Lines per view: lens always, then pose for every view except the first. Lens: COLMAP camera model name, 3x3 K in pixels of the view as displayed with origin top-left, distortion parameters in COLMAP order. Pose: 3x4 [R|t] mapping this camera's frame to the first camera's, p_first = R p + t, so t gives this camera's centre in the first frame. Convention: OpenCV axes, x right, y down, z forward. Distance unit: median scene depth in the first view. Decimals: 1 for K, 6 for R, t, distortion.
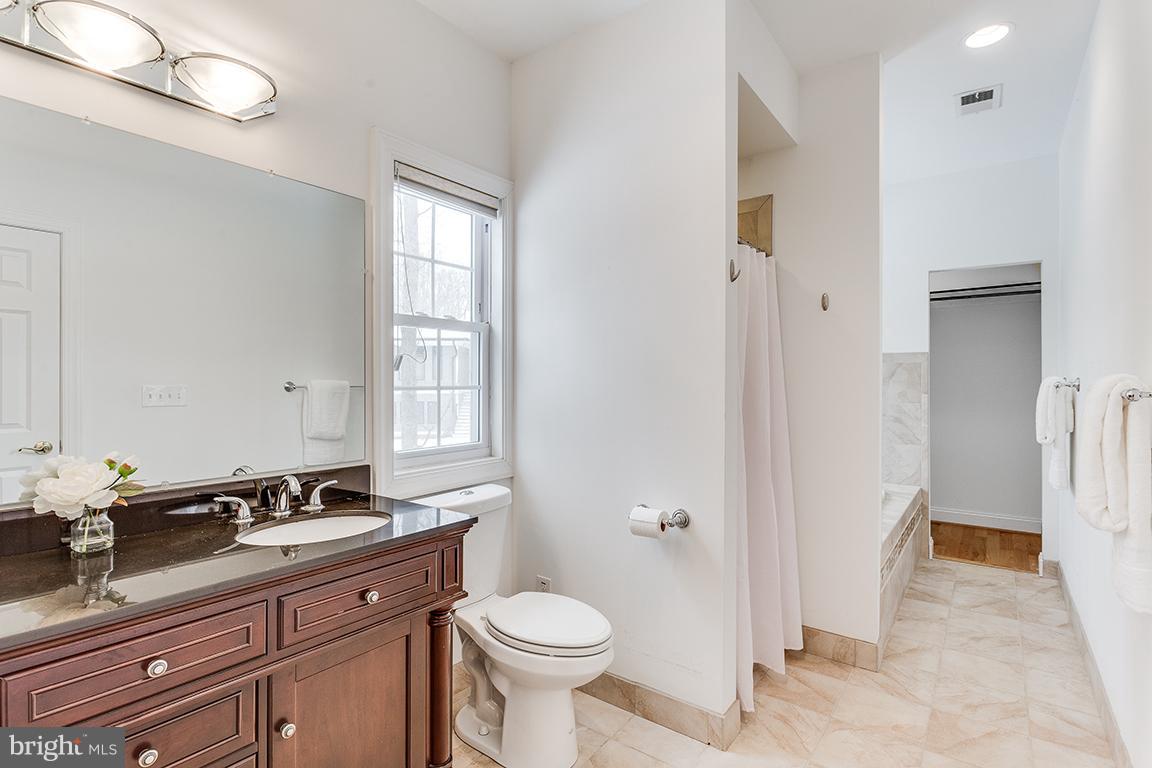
lens RADIAL K [[563.7, 0, 577.4], [0, 563.7, 379.2], [0, 0, 1]] dist [0.002022, -0.000189]
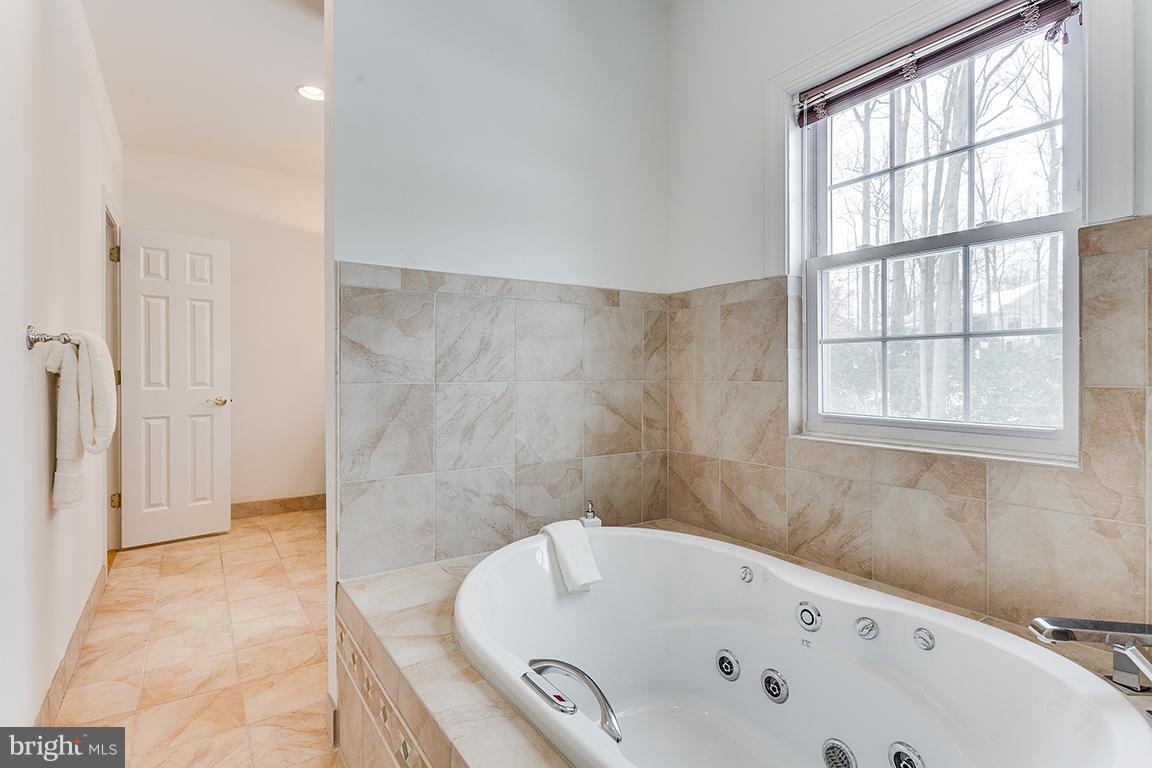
lens RADIAL K [[549.6, 0, 576.0], [0, 549.6, 384.0], [0, 0, 1]] dist [0.009305, -0.000073]
pose [[-0.320372, 0.053000, -0.945808, 1.176101], [0.048522, 0.998041, 0.039492, 0.054650], [0.946048, -0.033241, -0.322316, 1.678289]]
